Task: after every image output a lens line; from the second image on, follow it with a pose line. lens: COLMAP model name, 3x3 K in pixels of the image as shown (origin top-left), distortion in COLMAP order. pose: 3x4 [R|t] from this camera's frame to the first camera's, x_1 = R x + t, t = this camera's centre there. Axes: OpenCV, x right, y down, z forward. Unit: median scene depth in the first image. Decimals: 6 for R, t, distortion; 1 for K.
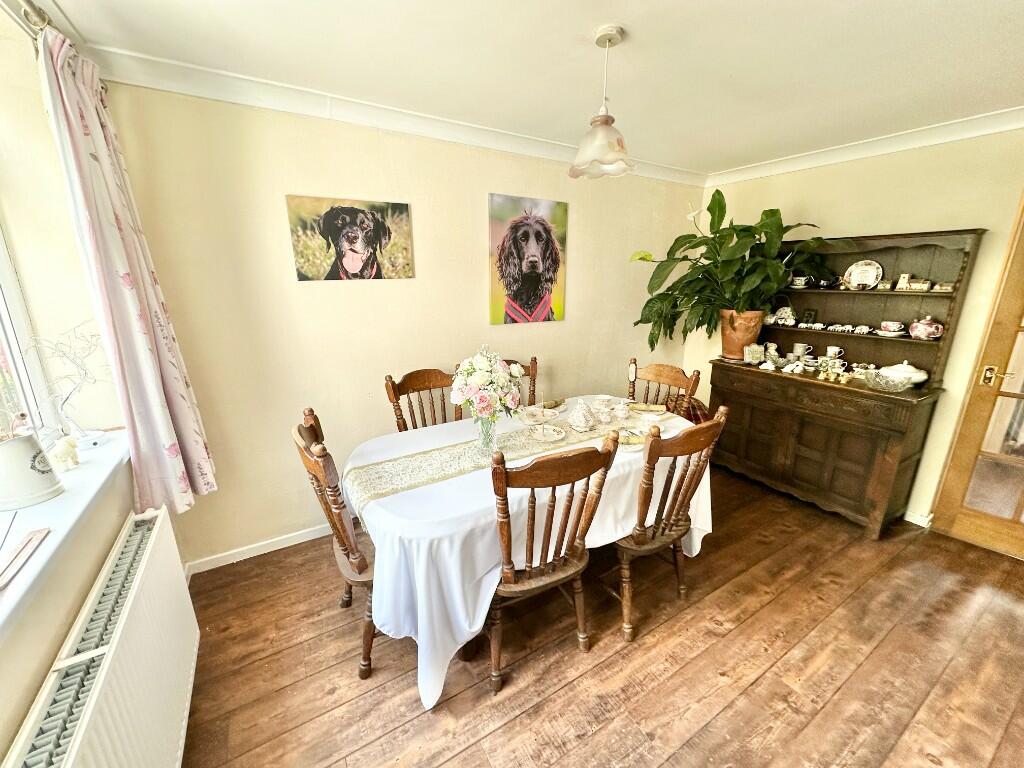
lens RADIAL K [[406.8, 0, 507.0], [0, 406.8, 385.4], [0, 0, 1]] dist [-0.000484, -0.000072]
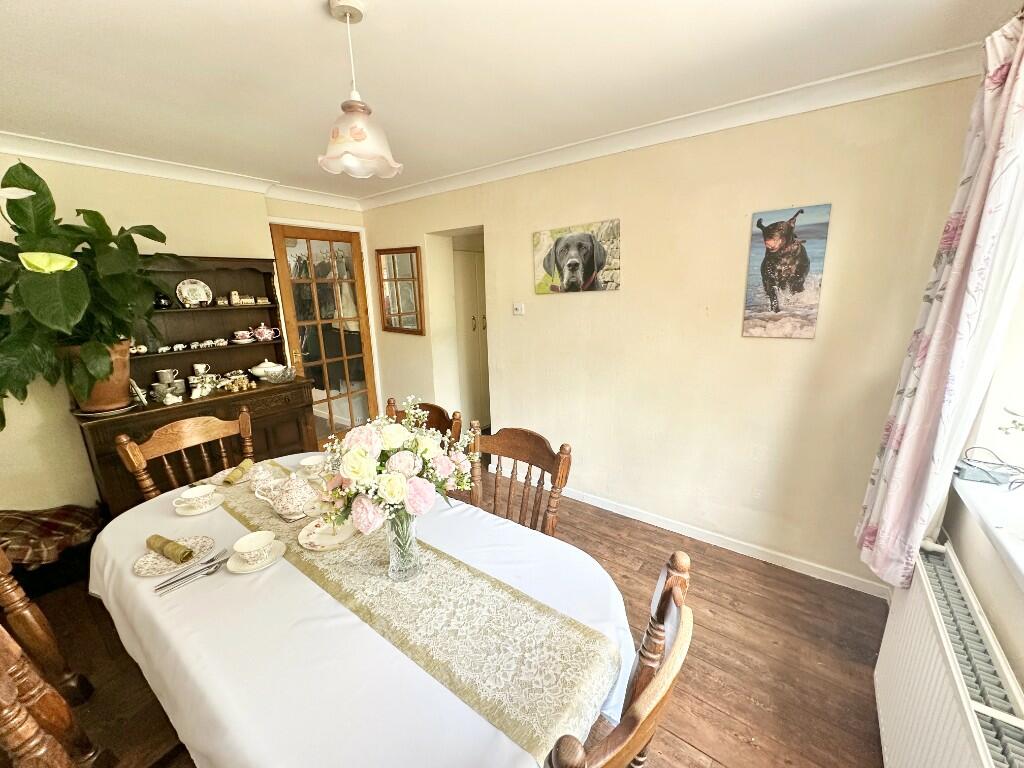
lens RADIAL K [[406.8, 0, 508.0], [0, 406.8, 387.1], [0, 0, 1]] dist [-0.000484, -0.000072]
pose [[-0.372683, -0.207015, 0.904573, -0.420160], [0.266252, 0.909957, 0.317943, -0.167373], [-0.888941, 0.359337, -0.284008, 0.660473]]
